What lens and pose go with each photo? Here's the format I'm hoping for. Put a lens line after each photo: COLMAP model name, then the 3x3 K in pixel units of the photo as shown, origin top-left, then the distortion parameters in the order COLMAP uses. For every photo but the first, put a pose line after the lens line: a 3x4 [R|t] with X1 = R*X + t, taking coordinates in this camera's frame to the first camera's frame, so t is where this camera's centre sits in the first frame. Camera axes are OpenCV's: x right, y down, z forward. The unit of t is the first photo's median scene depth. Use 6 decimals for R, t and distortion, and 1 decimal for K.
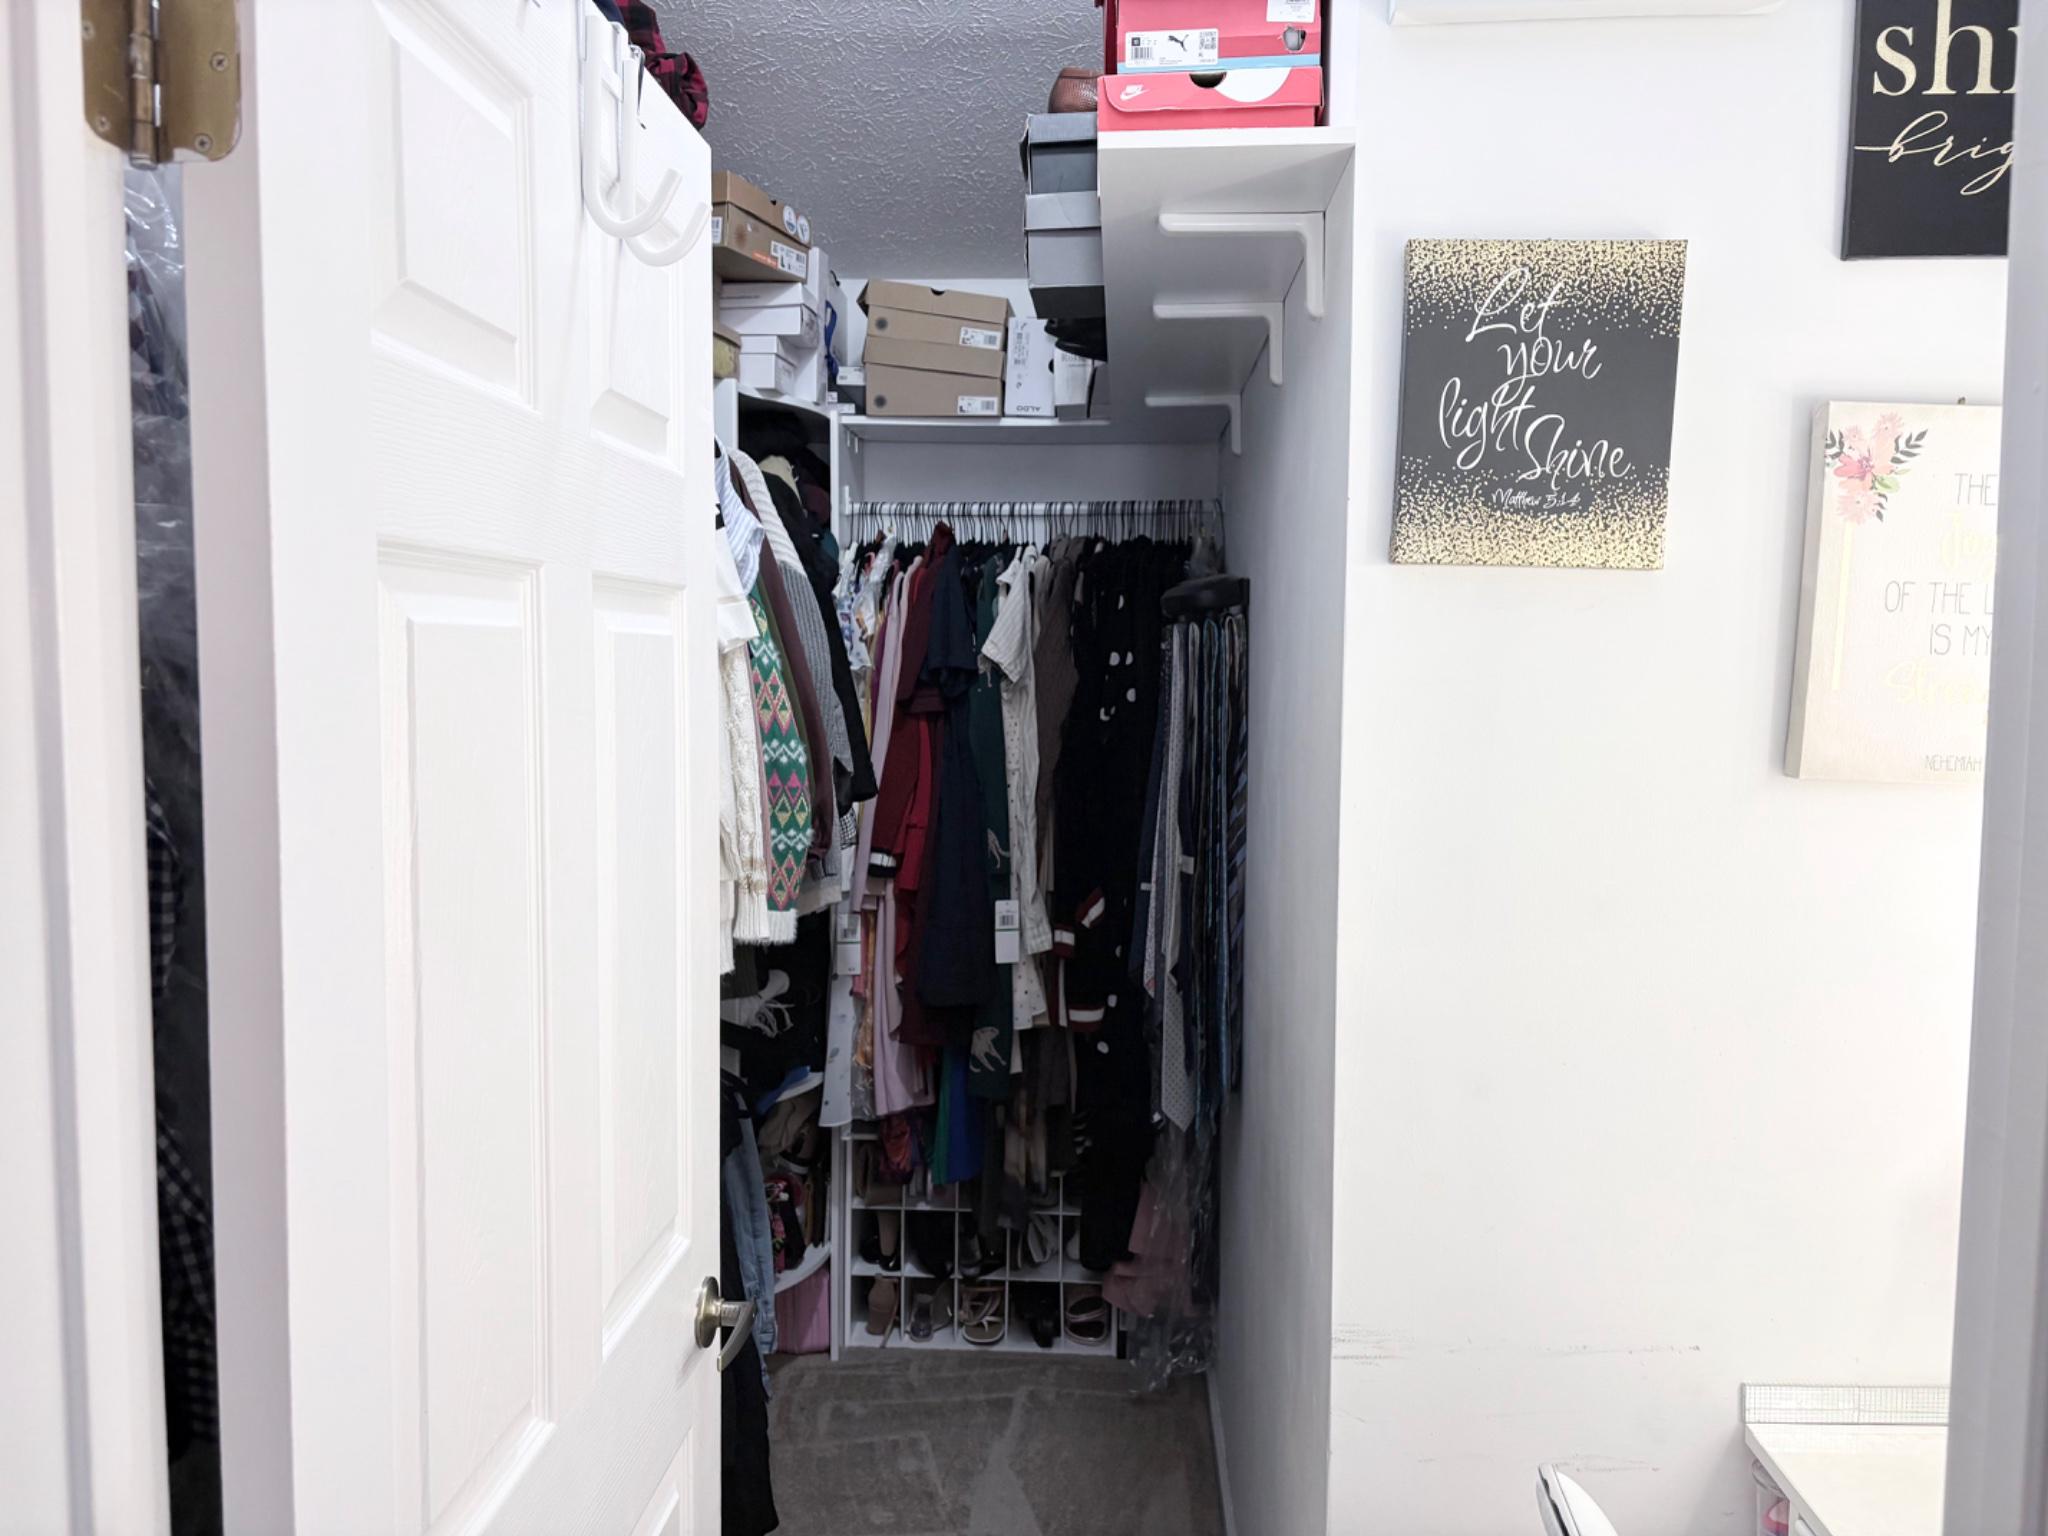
lens RADIAL K [[1551.4, 0, 1043.3], [0, 1551.4, 770.0], [0, 0, 1]] dist [0.042212, -0.045102]
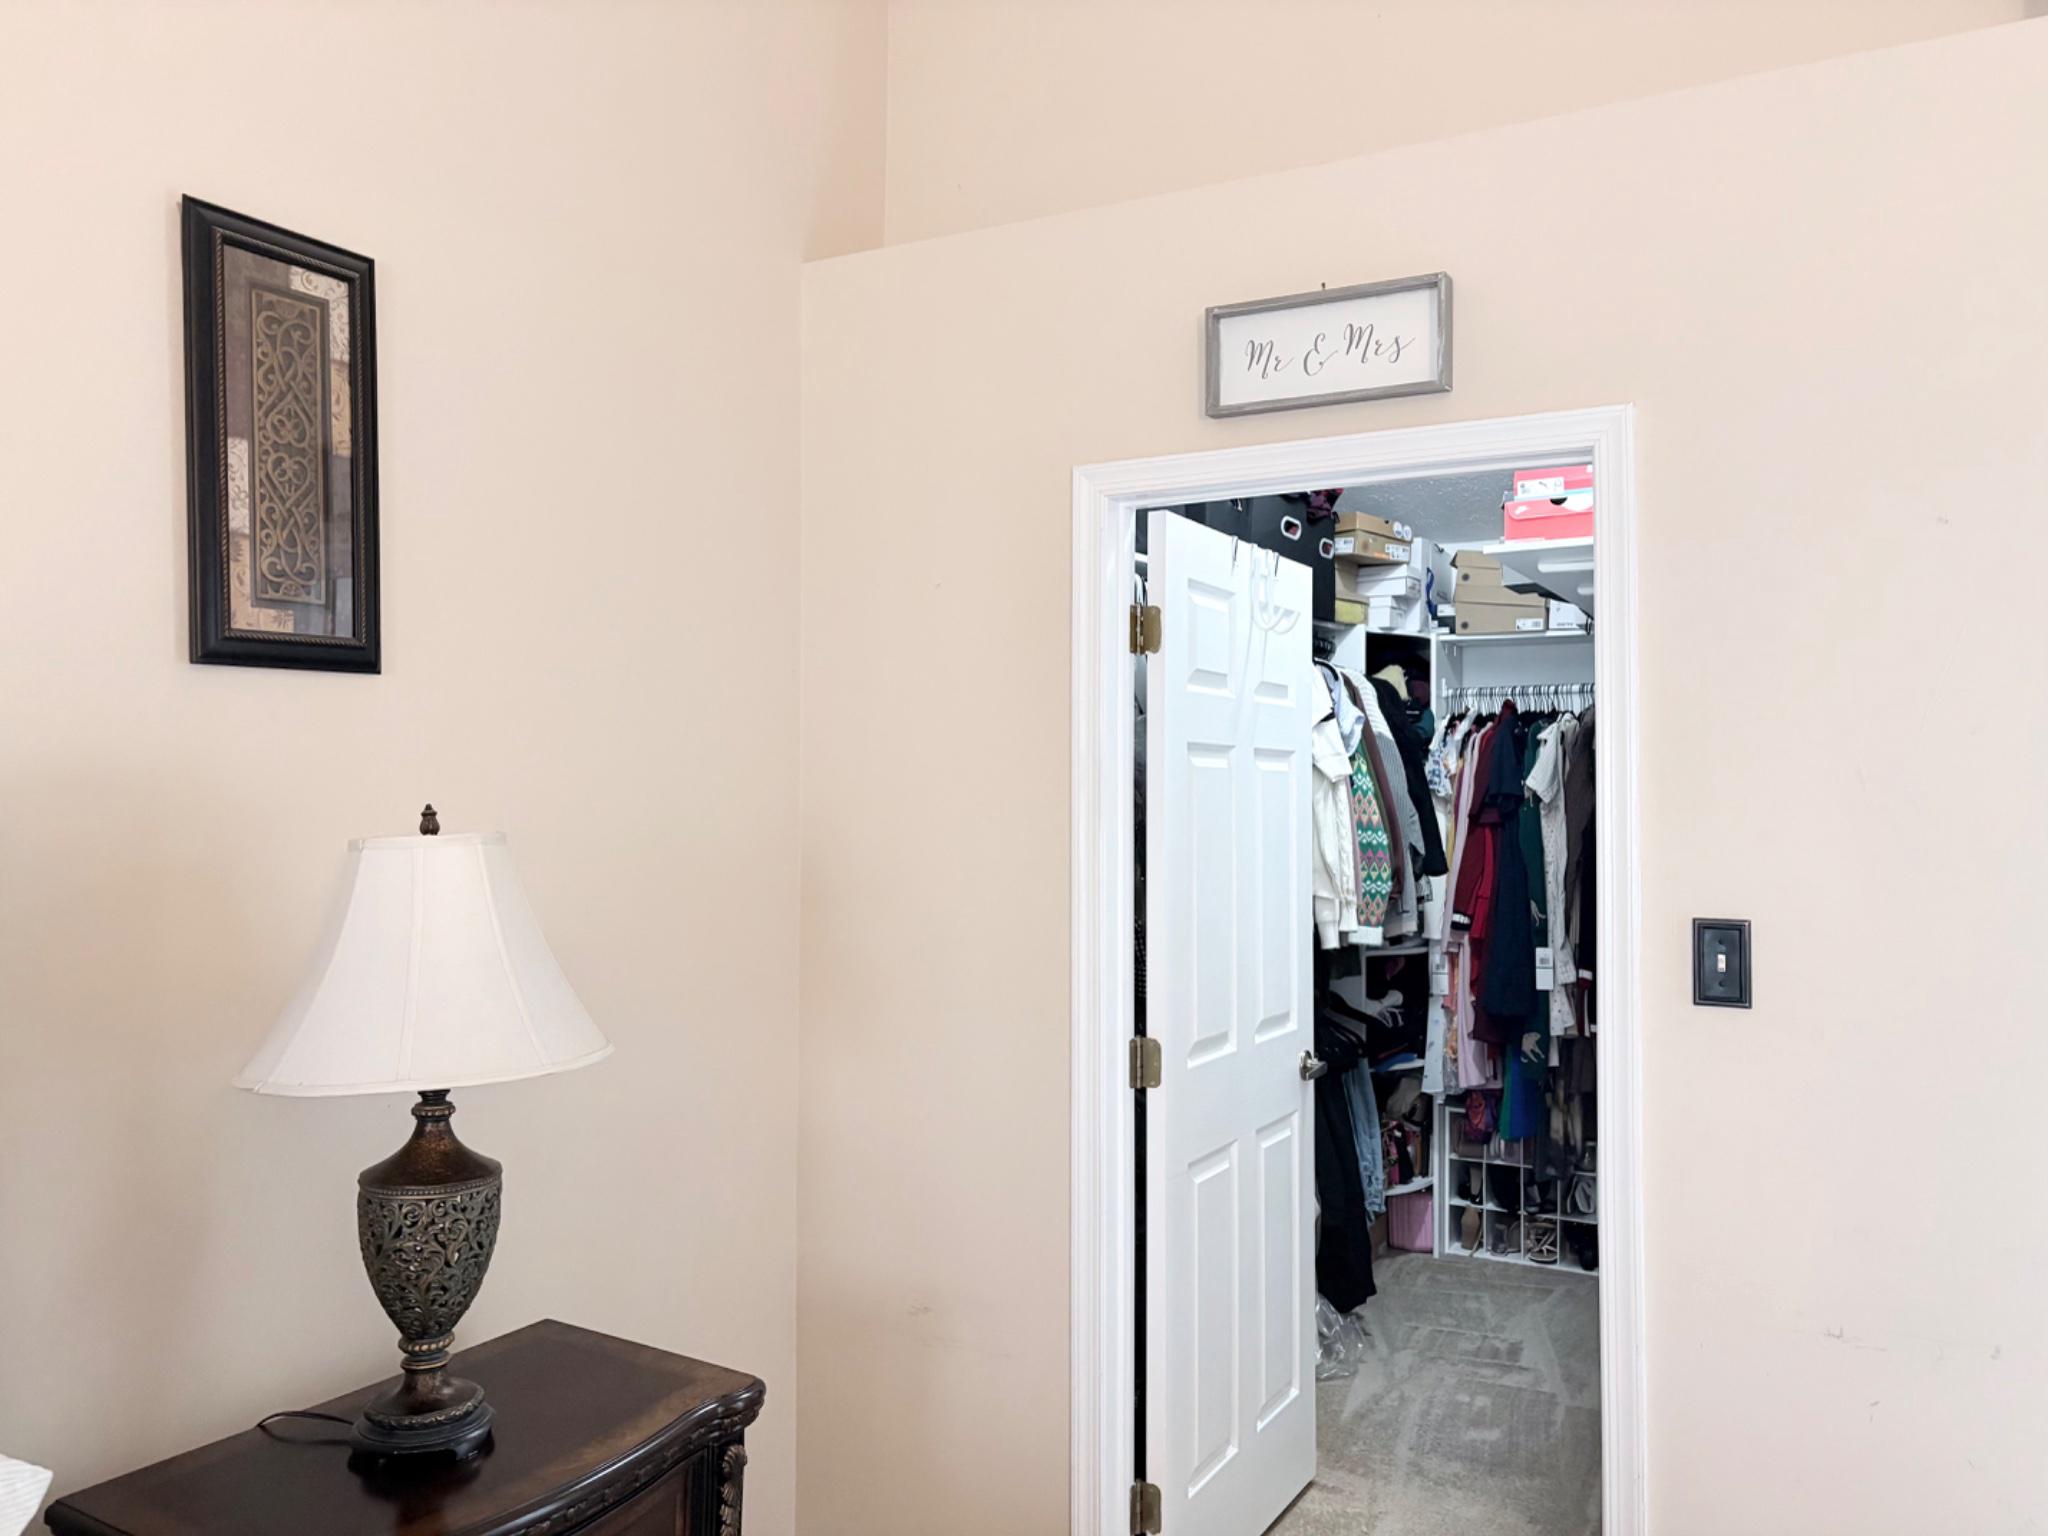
lens RADIAL K [[1551.4, 0, 1019.5], [0, 1551.4, 782.5], [0, 0, 1]] dist [0.042212, -0.045102]
pose [[0.888937, -0.011441, -0.457886, 0.237260], [-0.028361, 0.996395, -0.079956, 0.064600], [0.457150, 0.084062, 0.885408, -0.642528]]
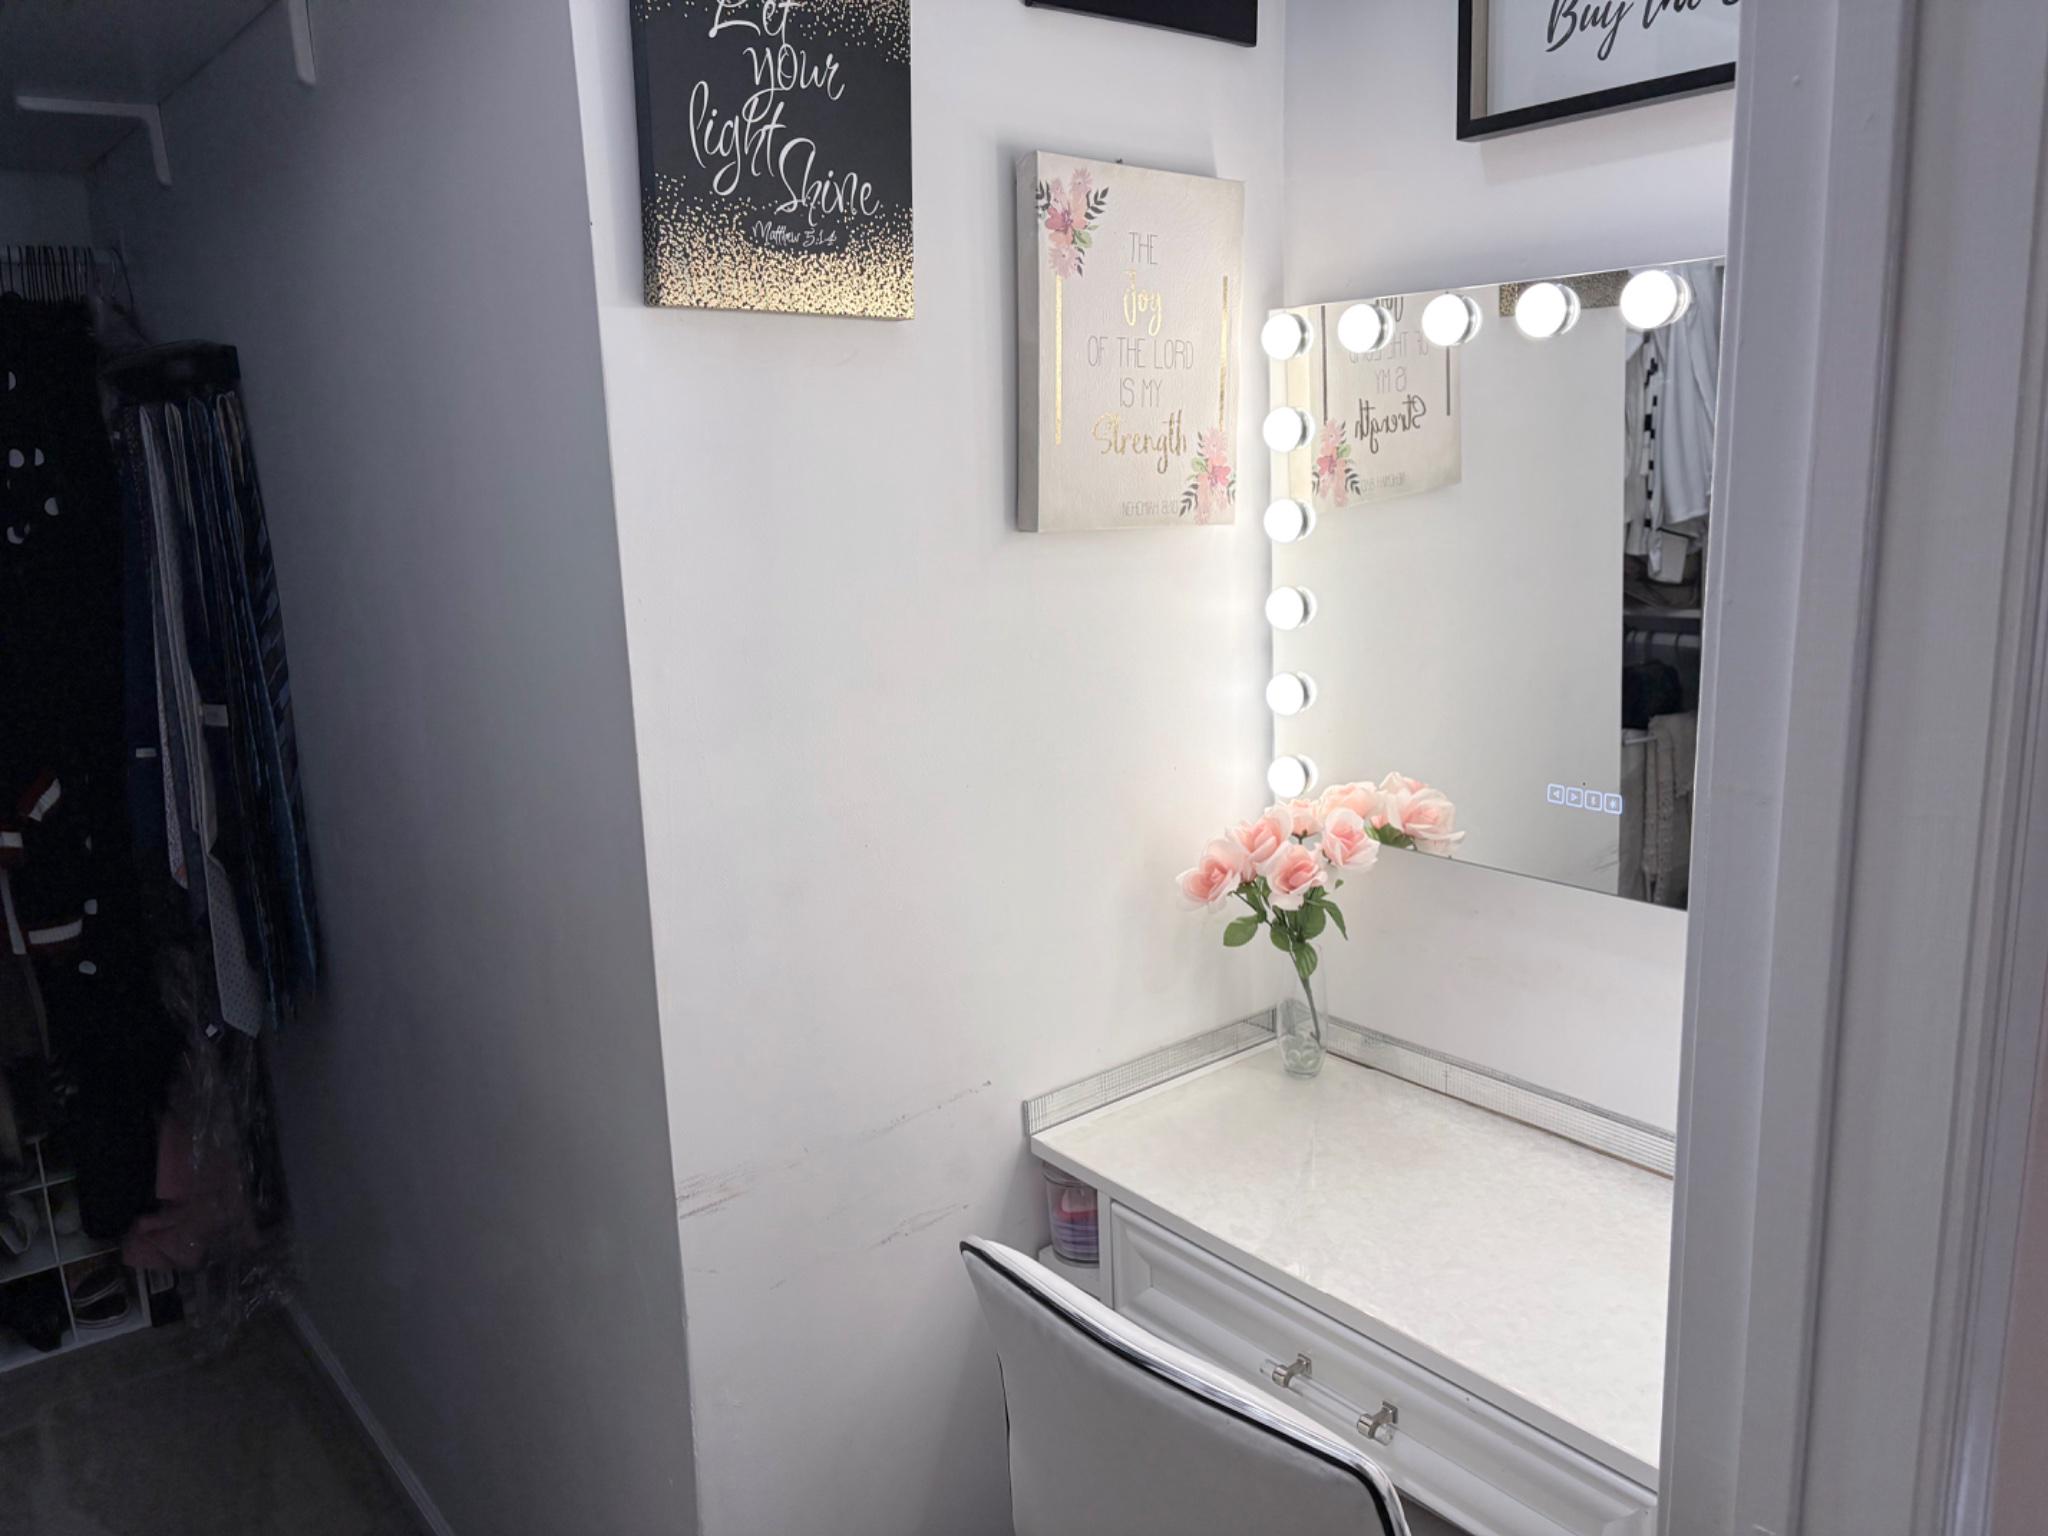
lens RADIAL K [[1551.4, 0, 1044.6], [0, 1551.4, 767.7], [0, 0, 1]] dist [0.042212, -0.045102]
pose [[0.744801, -0.168329, 0.645707, -0.103624], [0.087316, 0.983925, 0.155782, -0.000132], [-0.661549, -0.059646, 0.747526, 0.108910]]
